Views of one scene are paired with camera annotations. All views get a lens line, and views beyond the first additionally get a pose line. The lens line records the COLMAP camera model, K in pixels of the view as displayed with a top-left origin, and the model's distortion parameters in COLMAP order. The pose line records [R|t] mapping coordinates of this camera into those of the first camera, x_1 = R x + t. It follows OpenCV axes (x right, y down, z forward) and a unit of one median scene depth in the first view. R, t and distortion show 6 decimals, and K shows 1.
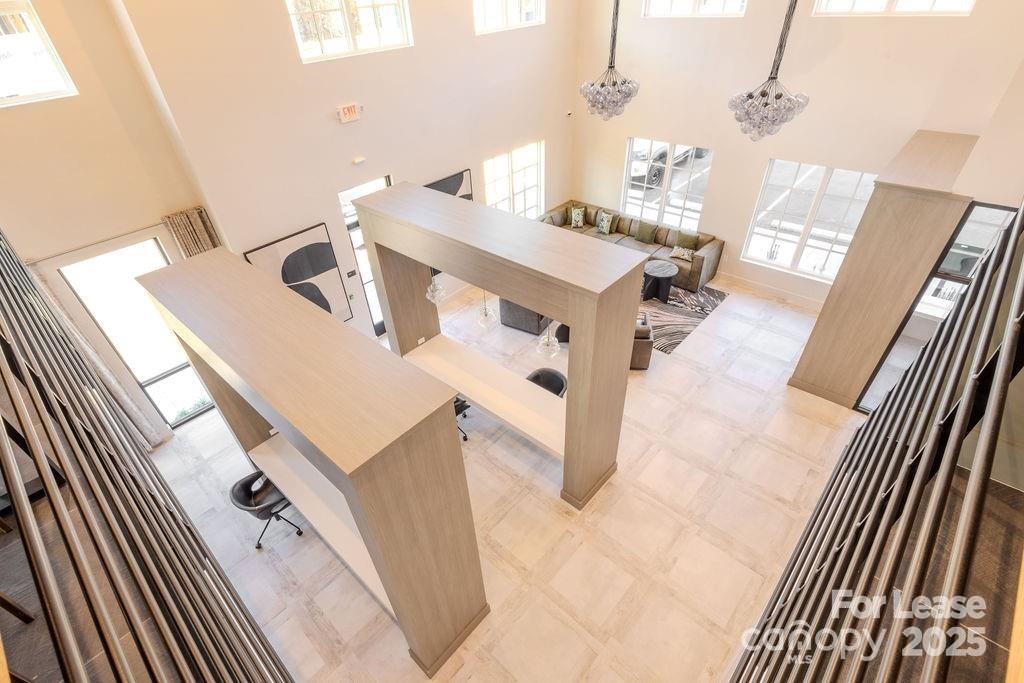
lens RADIAL K [[470.7, 0, 504.9], [0, 470.7, 363.7], [0, 0, 1]] dist [0.000794, -0.002673]
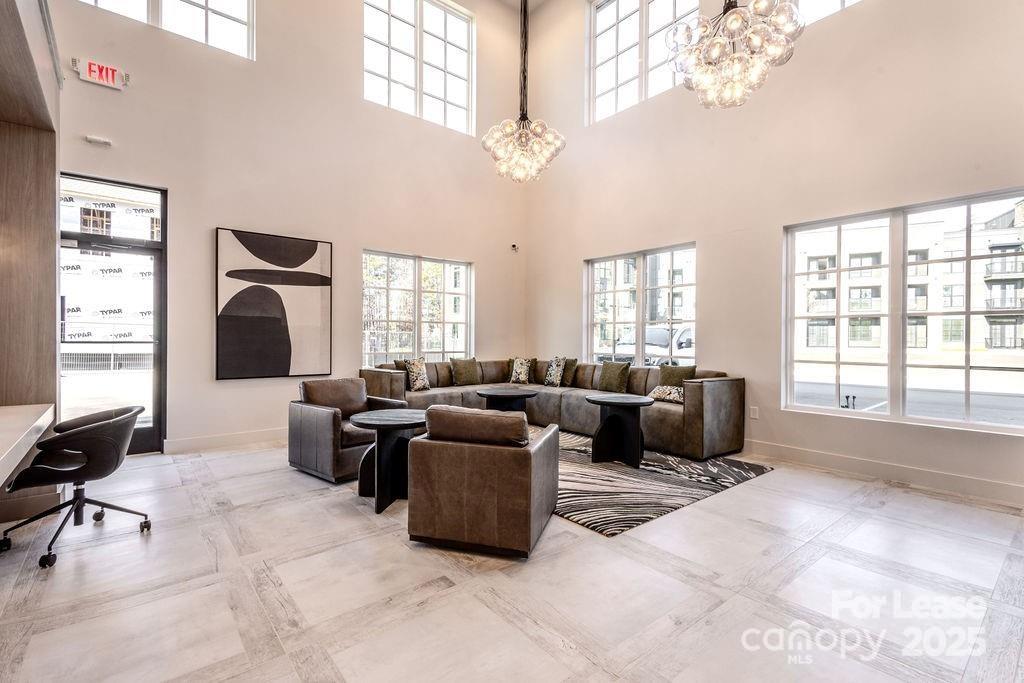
lens RADIAL K [[470.7, 0, 515.8], [0, 470.7, 340.8], [0, 0, 1]] dist [0.000794, -0.002673]
pose [[0.990351, 0.062290, -0.123796, 0.279887], [-0.125691, 0.779980, -0.613053, 0.085102], [0.058371, 0.622697, 0.780283, 0.552331]]
